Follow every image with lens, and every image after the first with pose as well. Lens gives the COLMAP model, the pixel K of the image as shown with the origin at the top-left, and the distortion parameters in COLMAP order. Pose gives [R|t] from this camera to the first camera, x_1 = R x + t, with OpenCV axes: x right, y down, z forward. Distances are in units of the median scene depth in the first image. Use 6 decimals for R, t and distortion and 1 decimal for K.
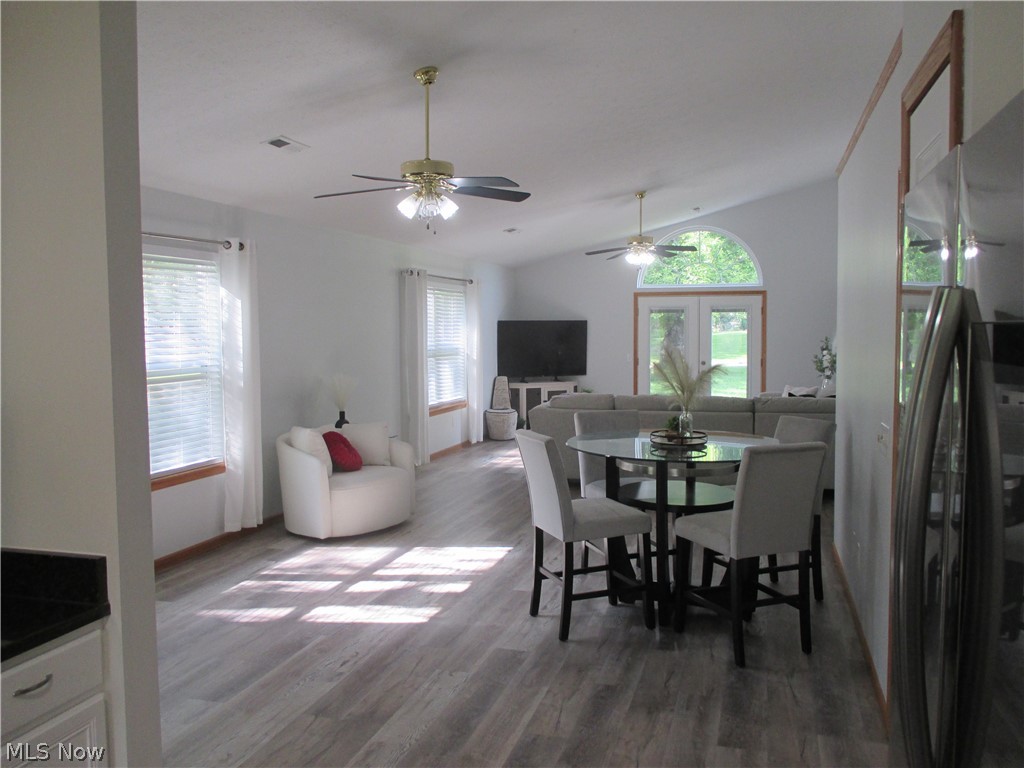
lens RADIAL K [[860.9, 0, 515.8], [0, 860.9, 380.9], [0, 0, 1]] dist [-0.023463, 0.006942]
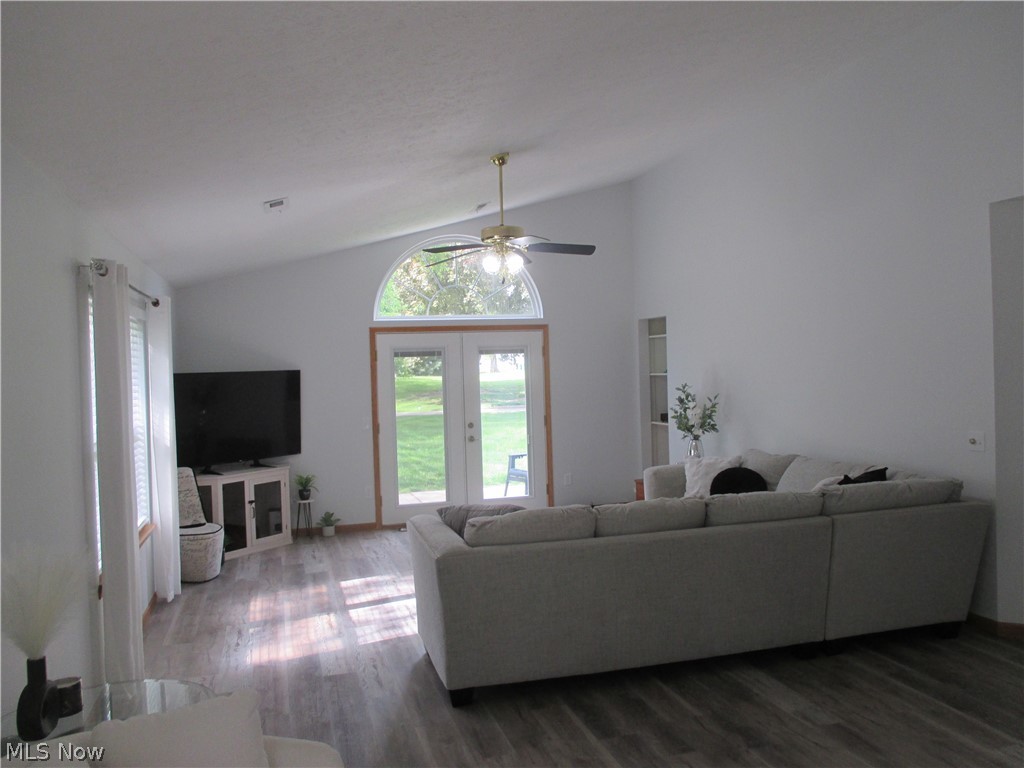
lens RADIAL K [[860.9, 0, 513.7], [0, 860.9, 381.3], [0, 0, 1]] dist [-0.023463, 0.006942]
pose [[0.848187, -0.030623, 0.528811, -0.247173], [0.059710, 0.997492, -0.038008, -0.053300], [-0.526321, 0.063814, 0.847888, 0.710370]]
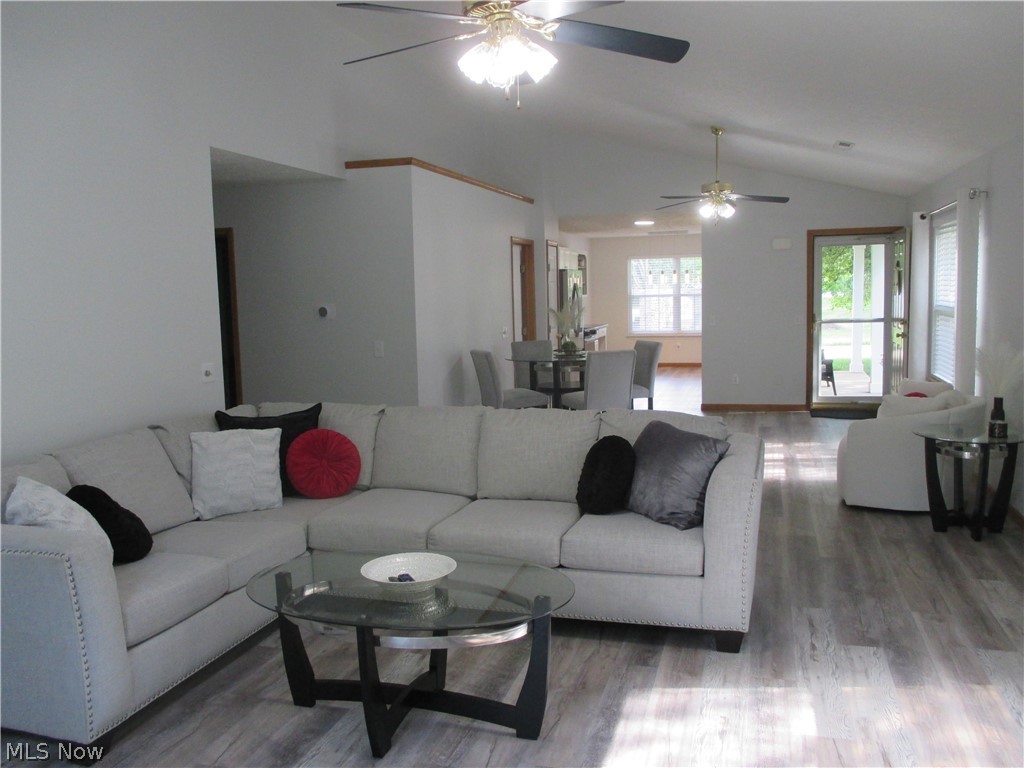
lens RADIAL K [[860.9, 0, 513.4], [0, 860.9, 379.6], [0, 0, 1]] dist [-0.023463, 0.006942]
pose [[-0.999505, 0.031231, 0.003820, 0.209786], [0.031432, 0.985625, 0.165999, -0.120333], [0.001419, 0.166037, -0.986119, 1.904832]]
